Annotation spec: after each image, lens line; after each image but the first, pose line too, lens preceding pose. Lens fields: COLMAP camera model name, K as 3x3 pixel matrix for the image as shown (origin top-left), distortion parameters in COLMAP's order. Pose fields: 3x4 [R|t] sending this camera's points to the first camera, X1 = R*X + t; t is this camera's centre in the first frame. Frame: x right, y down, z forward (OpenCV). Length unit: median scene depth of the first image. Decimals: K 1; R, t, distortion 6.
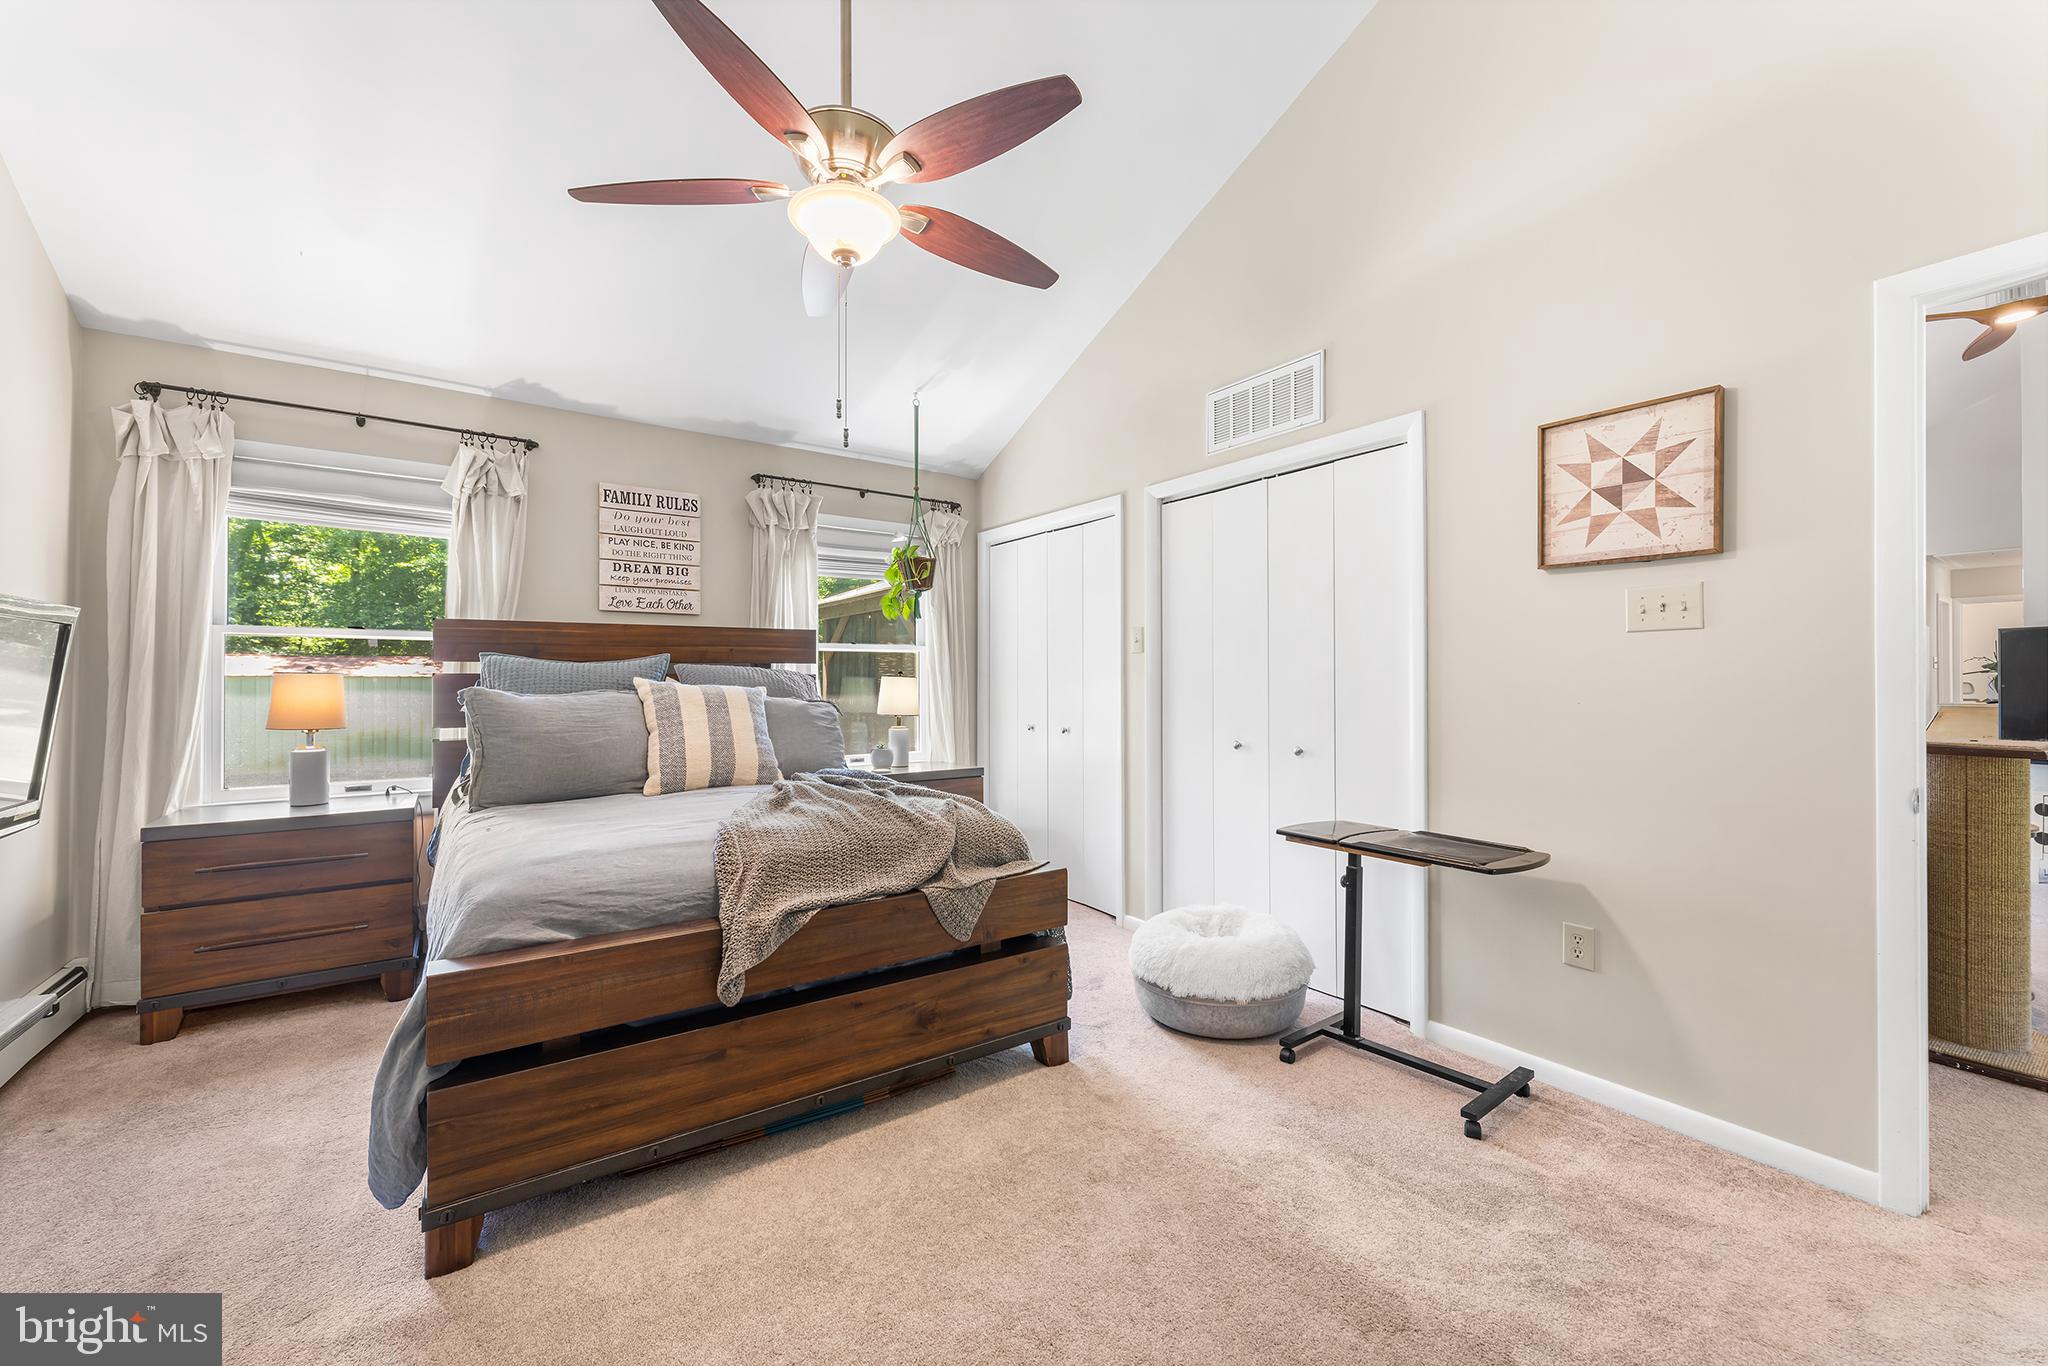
lens RADIAL K [[836.7, 0, 1020.8], [0, 836.7, 680.3], [0, 0, 1]] dist [-0.001190, -0.000423]
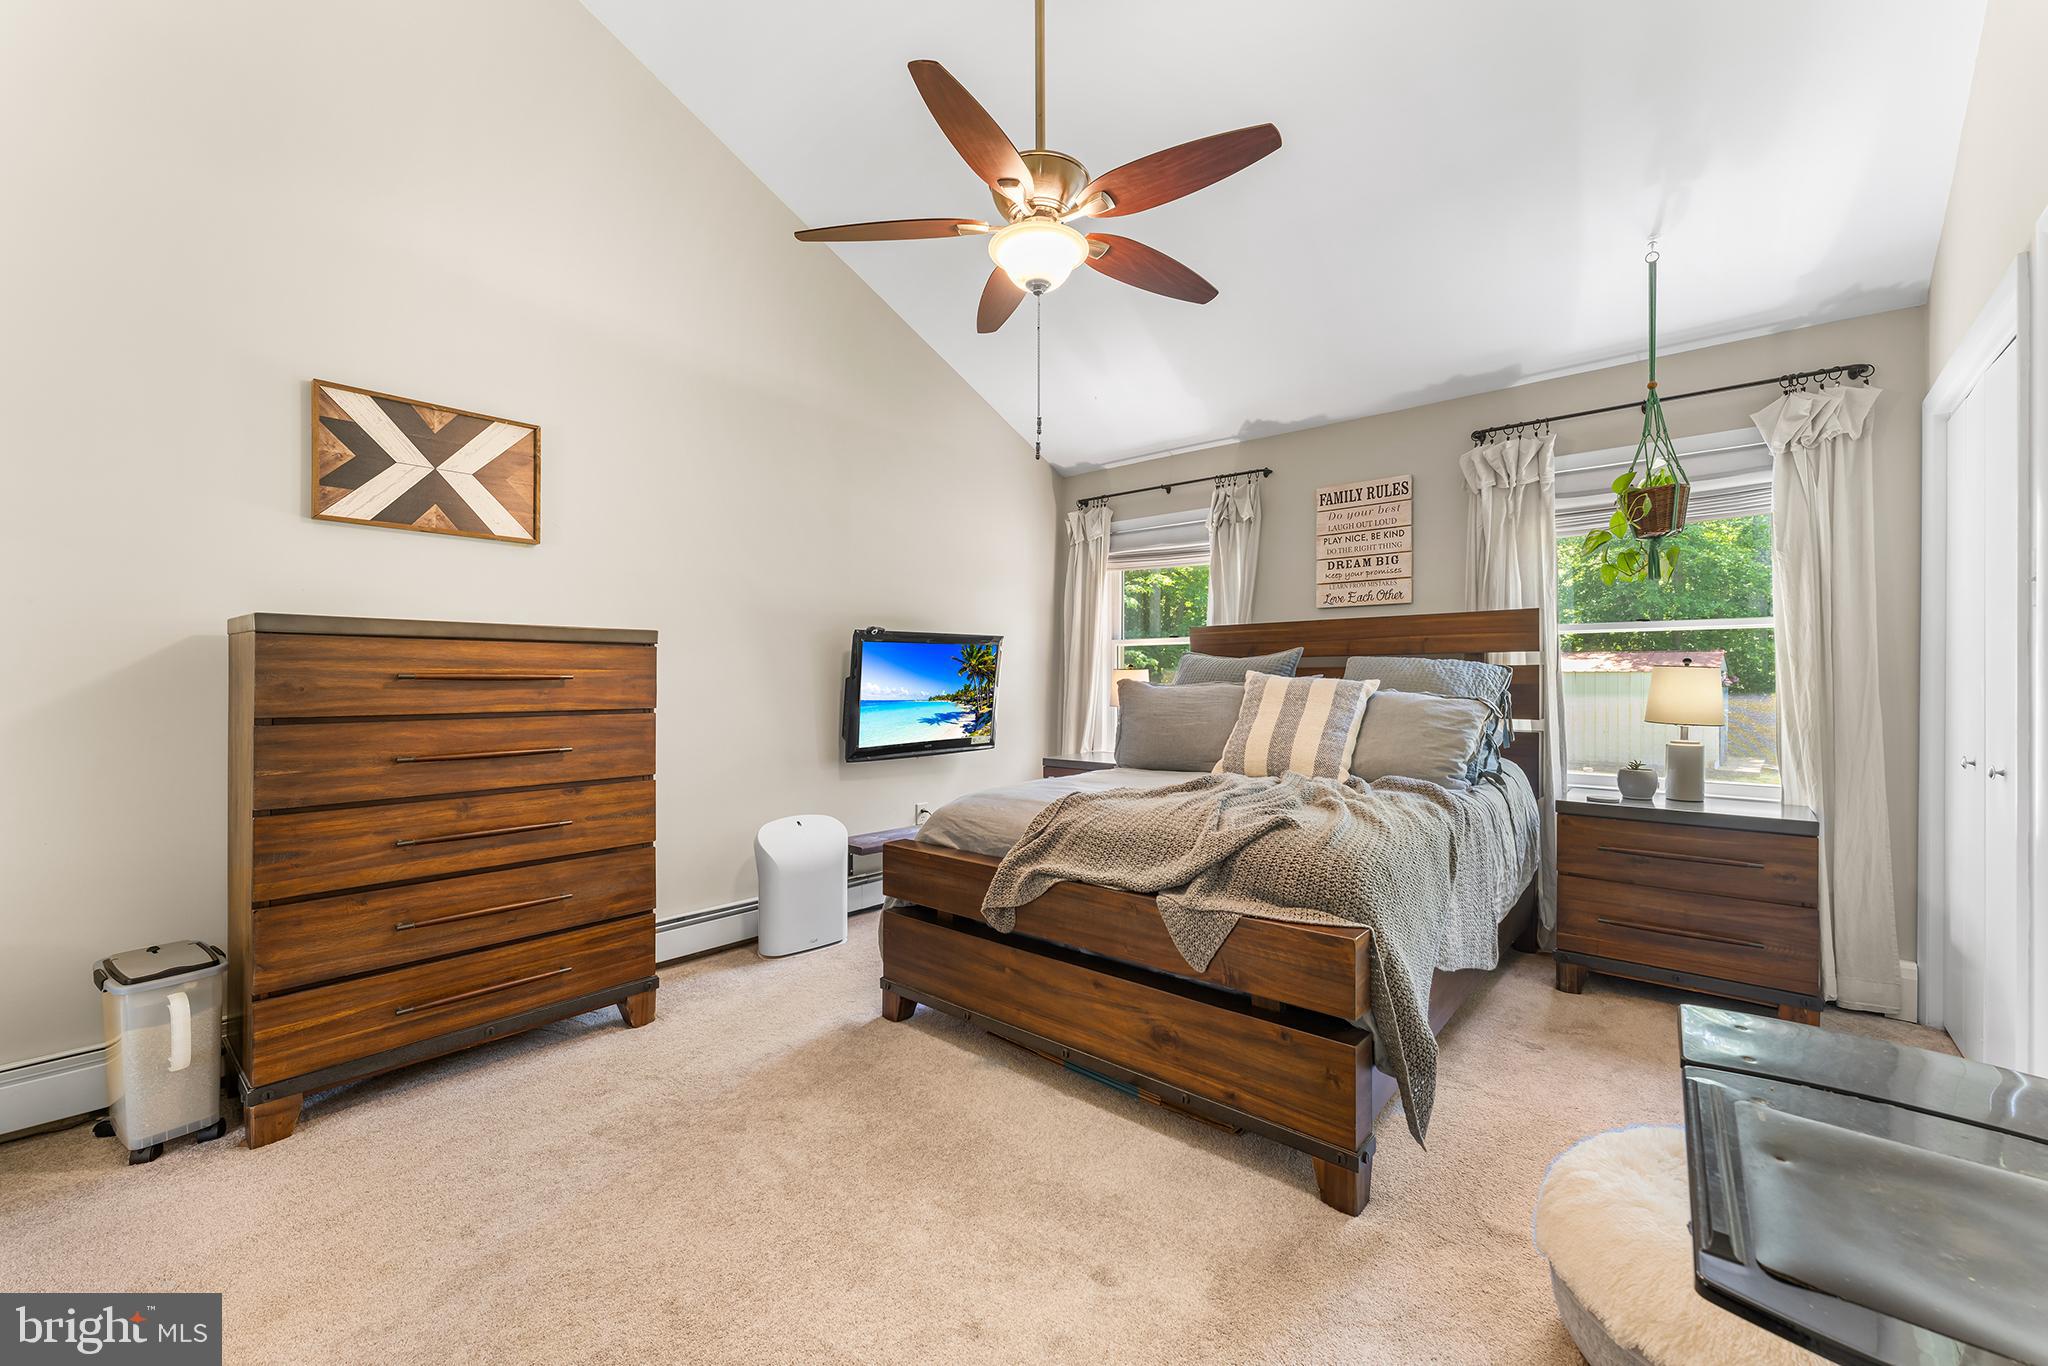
lens RADIAL K [[836.7, 0, 1020.8], [0, 836.7, 680.3], [0, 0, 1]] dist [-0.001190, -0.000423]
pose [[0.216014, 0.002953, -0.976386, 0.462411], [0.002186, 0.999991, 0.003508, 0.003954], [0.976388, -0.002892, 0.216006, 0.396339]]
